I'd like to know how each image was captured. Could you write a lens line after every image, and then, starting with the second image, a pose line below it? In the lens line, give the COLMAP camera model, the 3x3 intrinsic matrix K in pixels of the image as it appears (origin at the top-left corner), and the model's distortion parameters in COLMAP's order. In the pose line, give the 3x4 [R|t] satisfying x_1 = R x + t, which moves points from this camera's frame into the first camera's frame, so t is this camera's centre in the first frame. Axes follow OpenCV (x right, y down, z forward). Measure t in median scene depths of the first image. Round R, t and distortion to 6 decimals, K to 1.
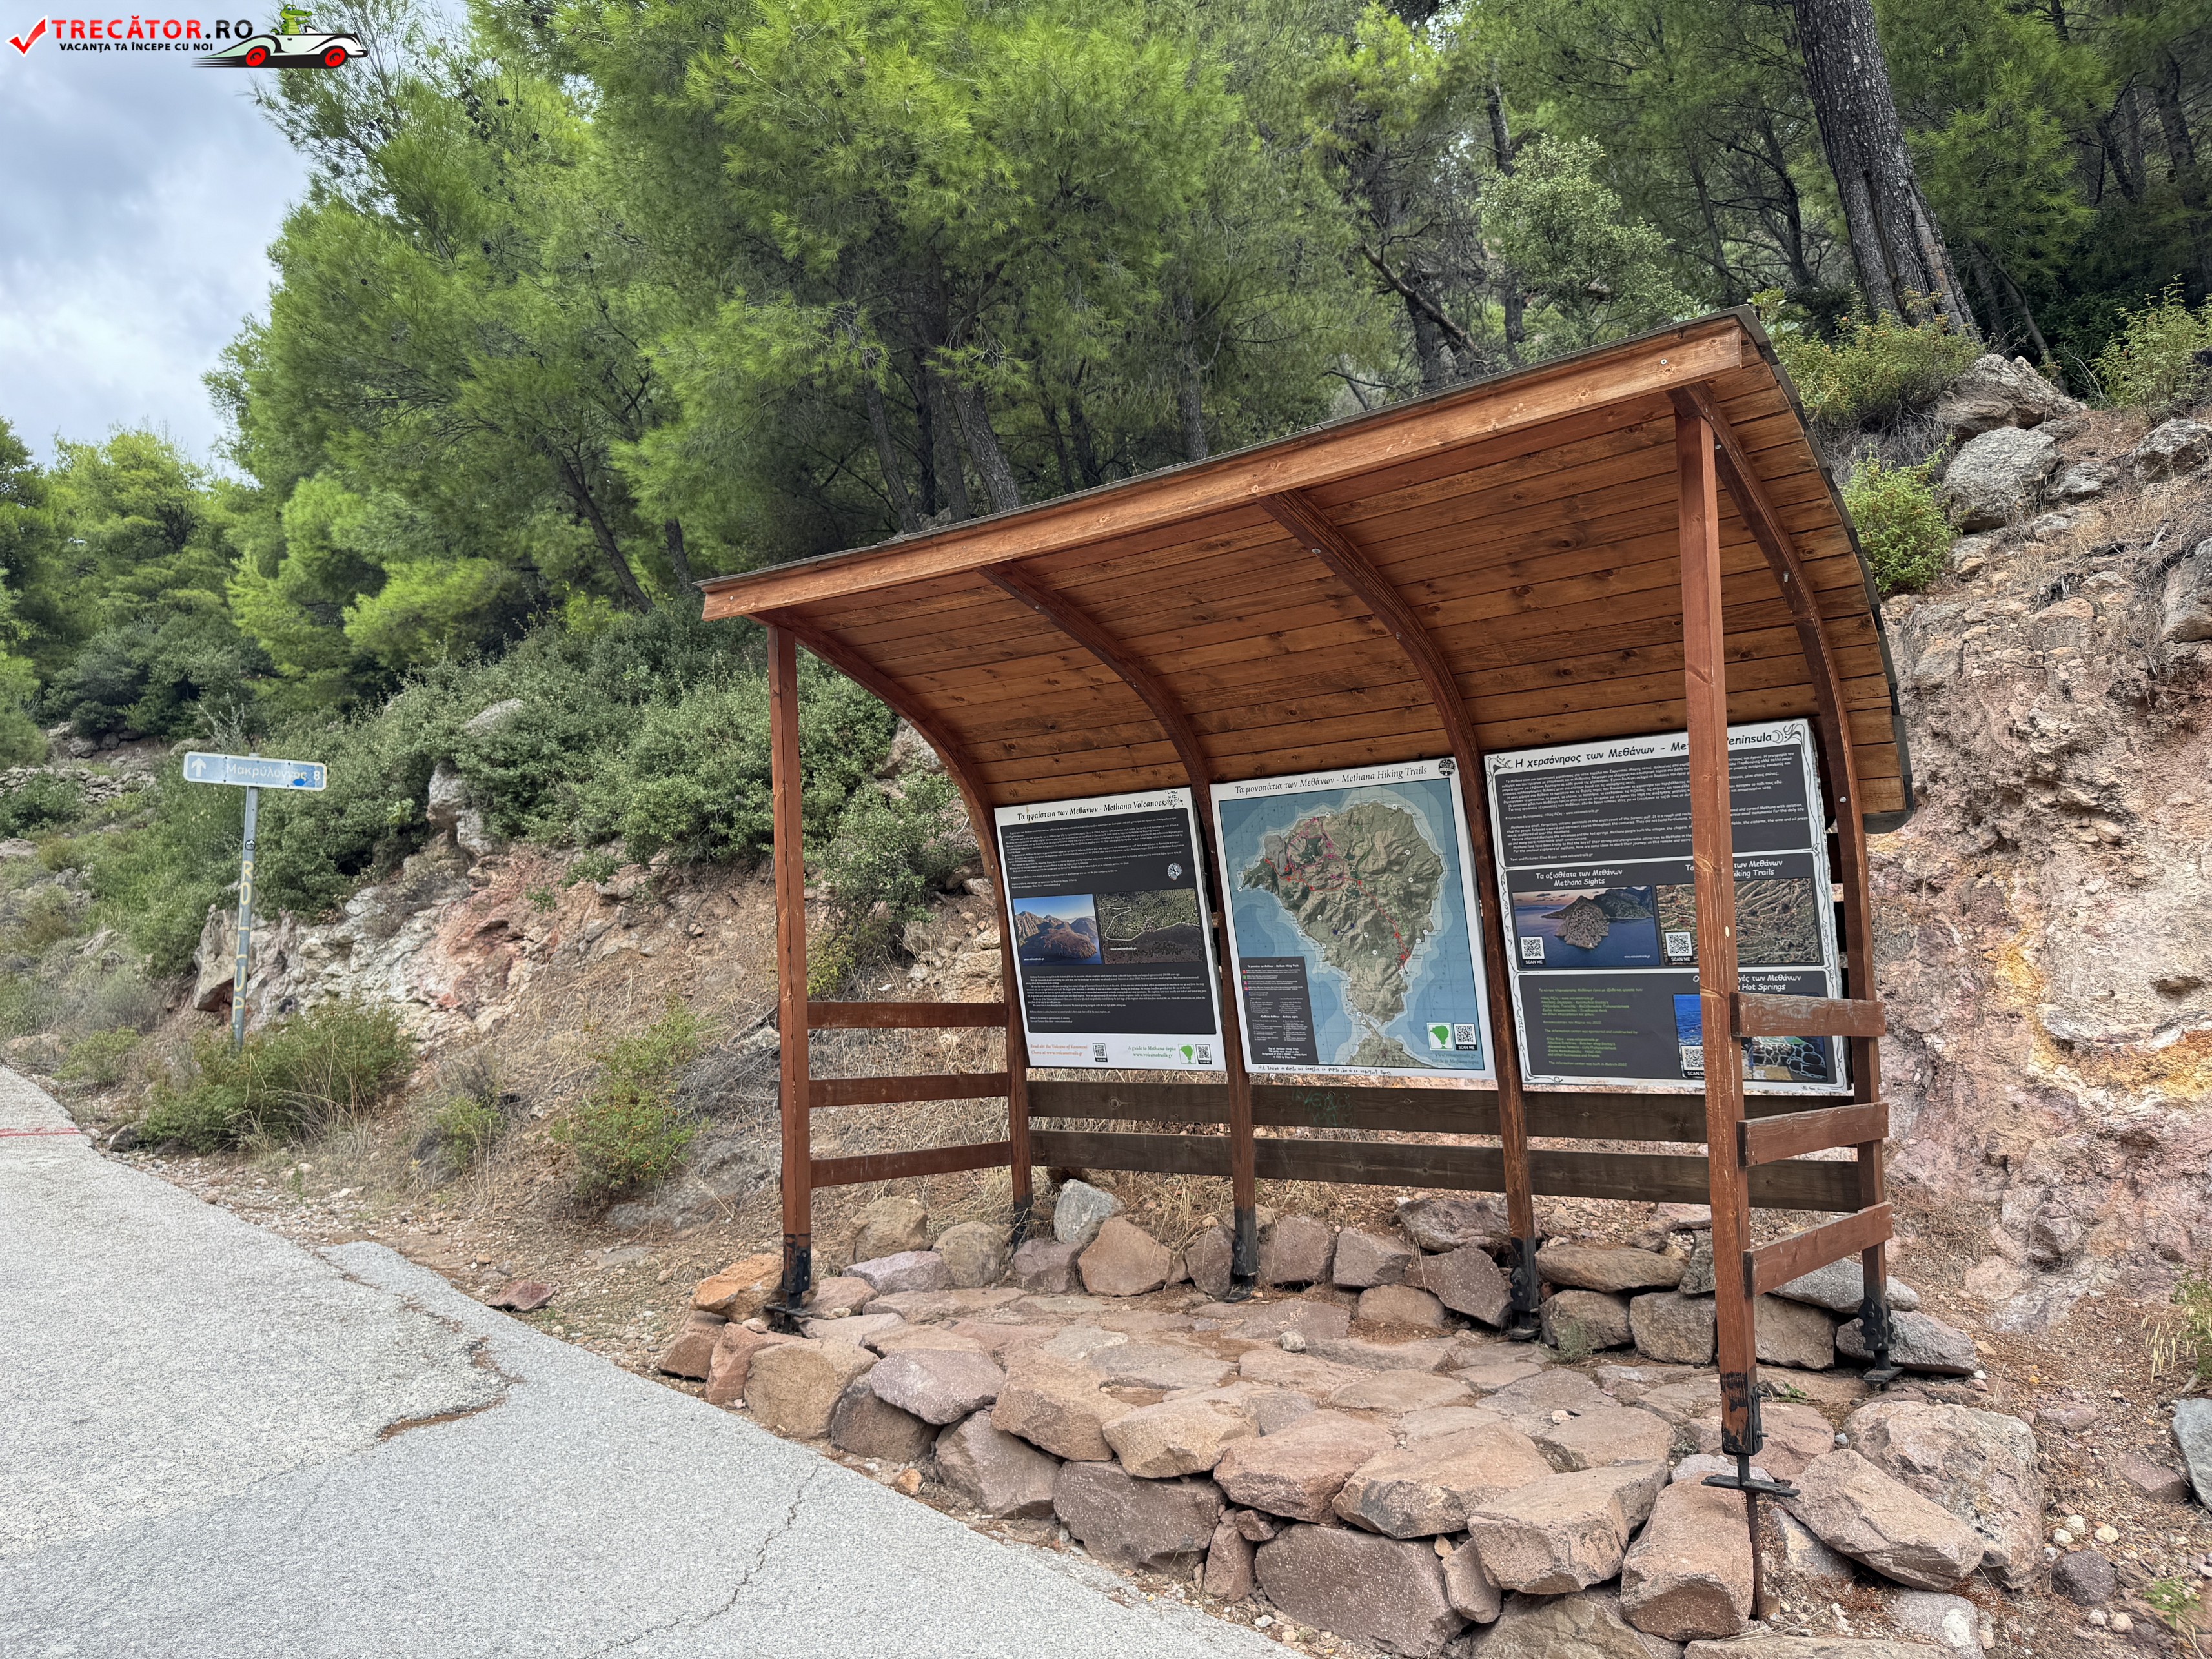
lens RADIAL K [[1570.2, 0, 1104.1], [0, 1570.2, 830.7], [0, 0, 1]] dist [0.046475, -0.066650]
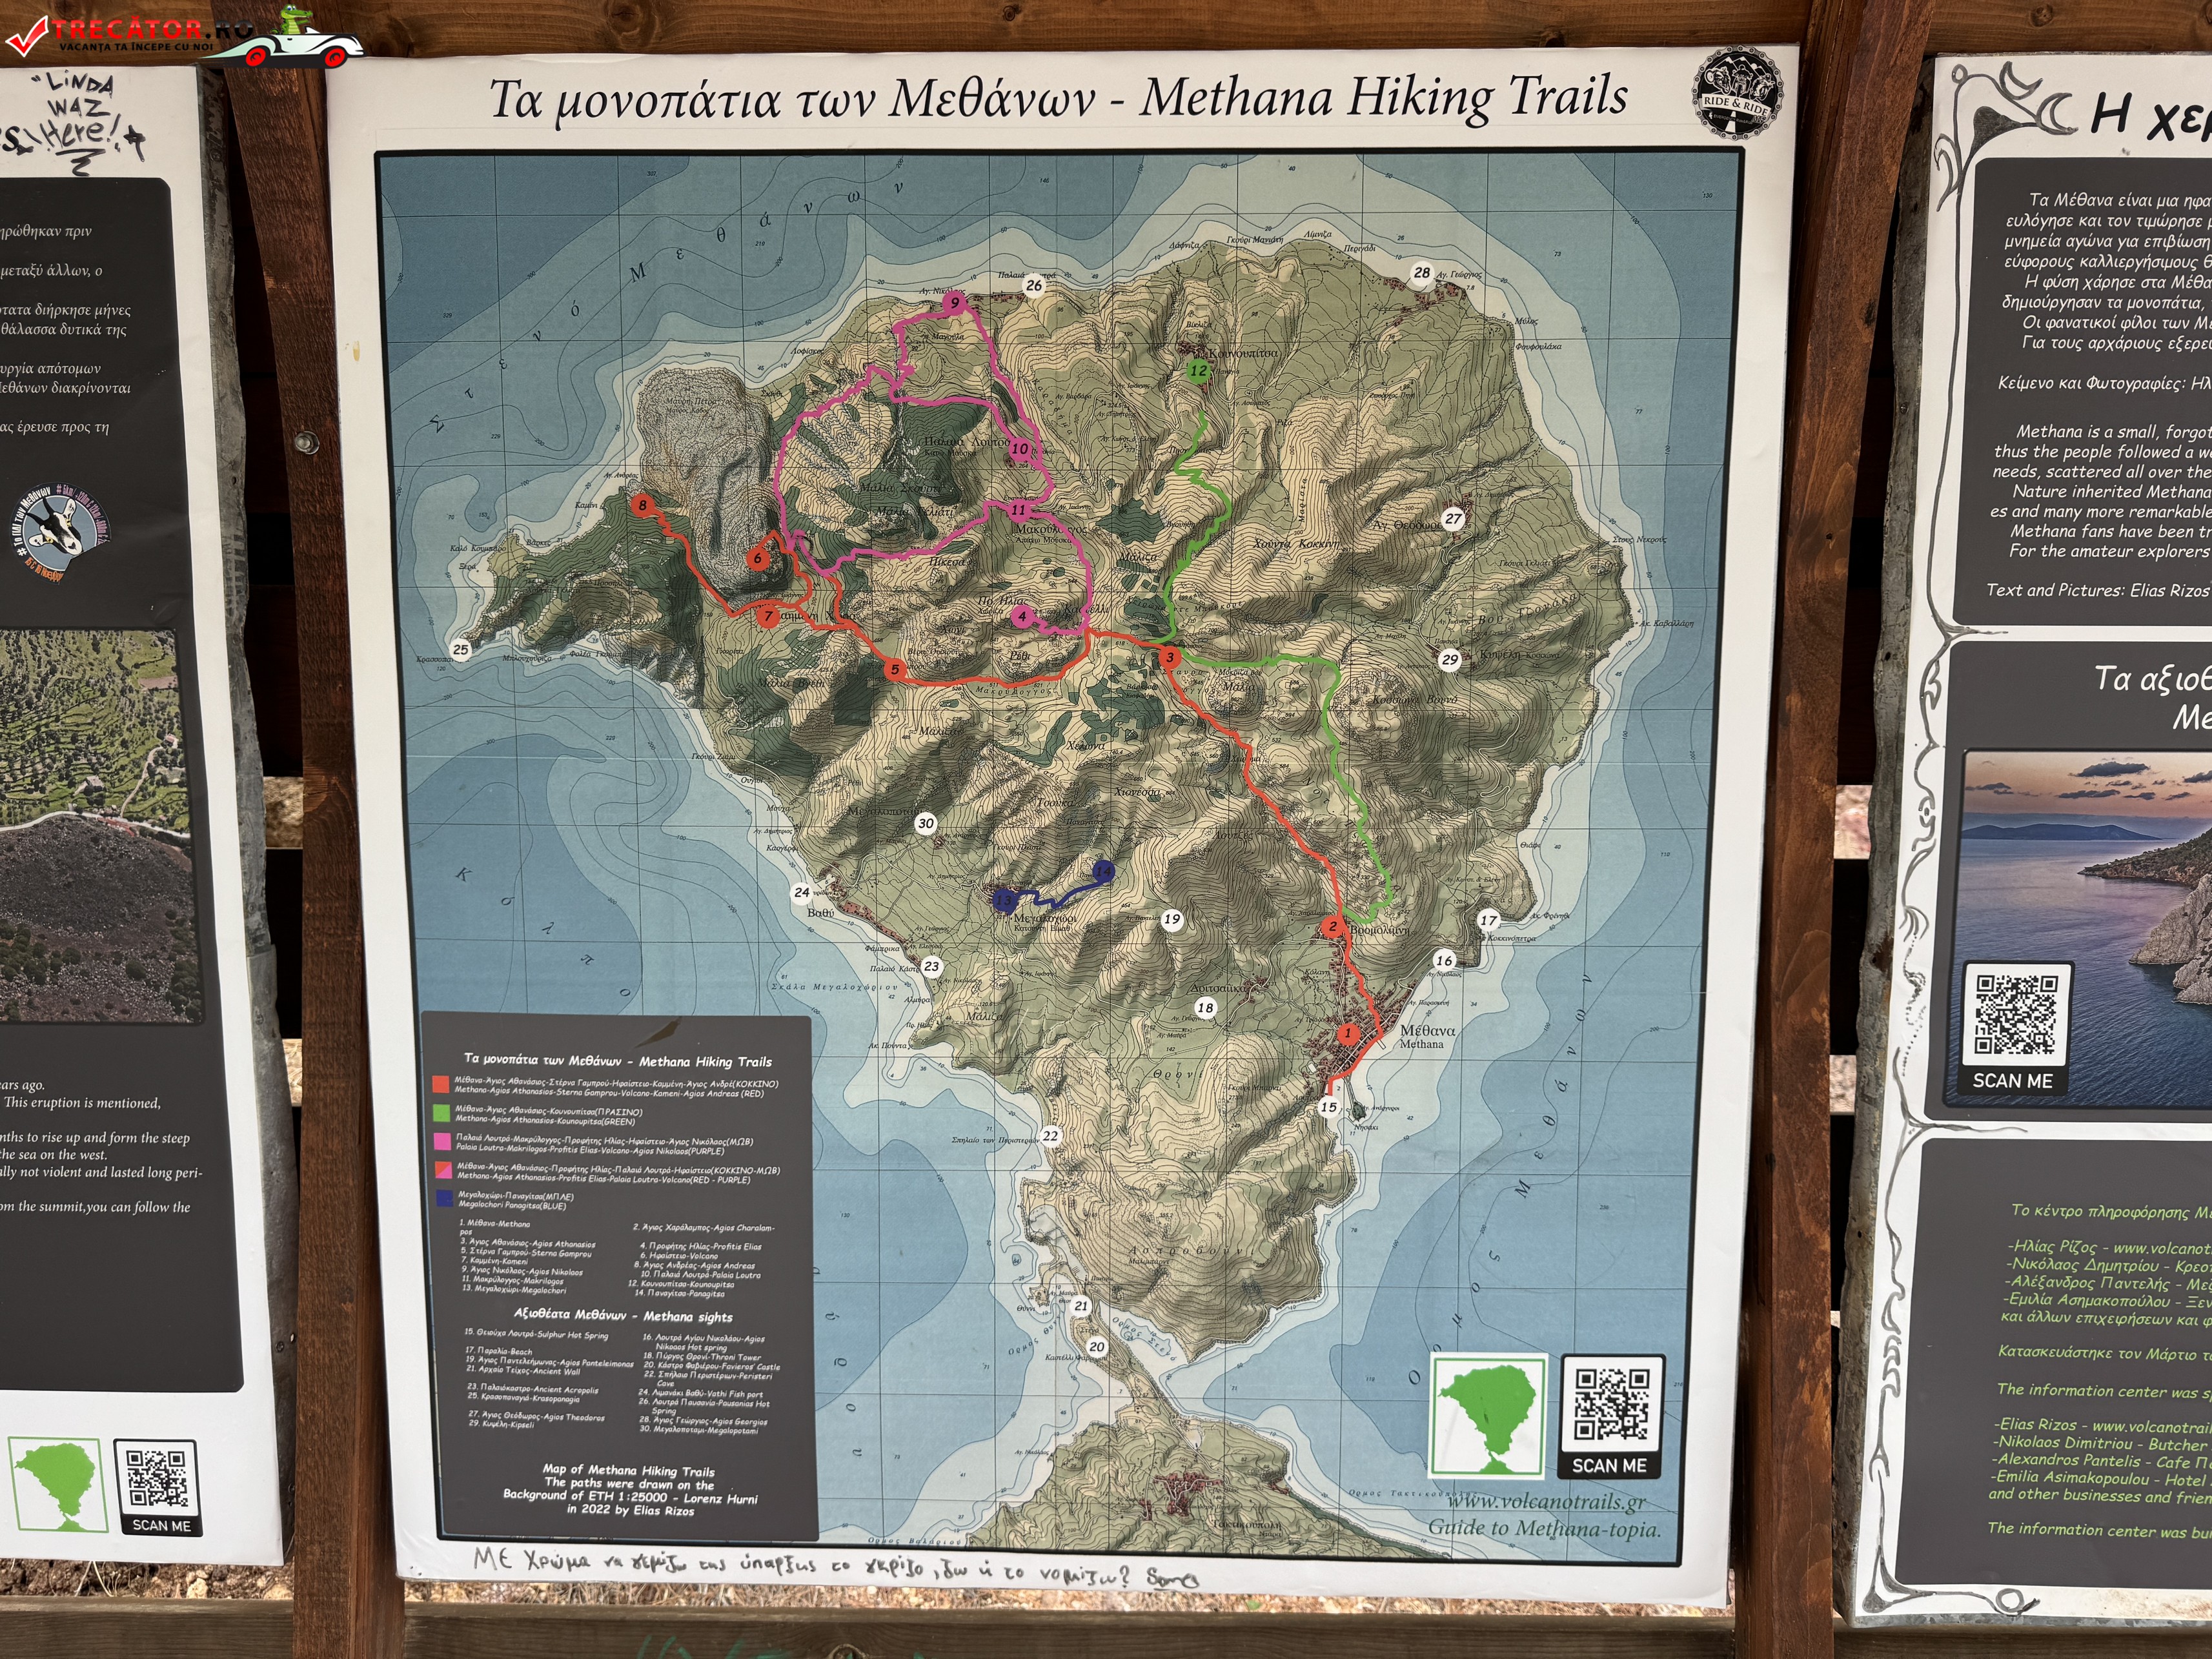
lens RADIAL K [[1570.2, 0, 1109.7], [0, 1570.2, 830.6], [0, 0, 1]] dist [0.046475, -0.066650]
pose [[0.810796, 0.066563, 0.581532, 0.042953], [-0.076907, 0.997014, -0.006893, 0.056613], [-0.580254, -0.039135, 0.813495, 0.841662]]
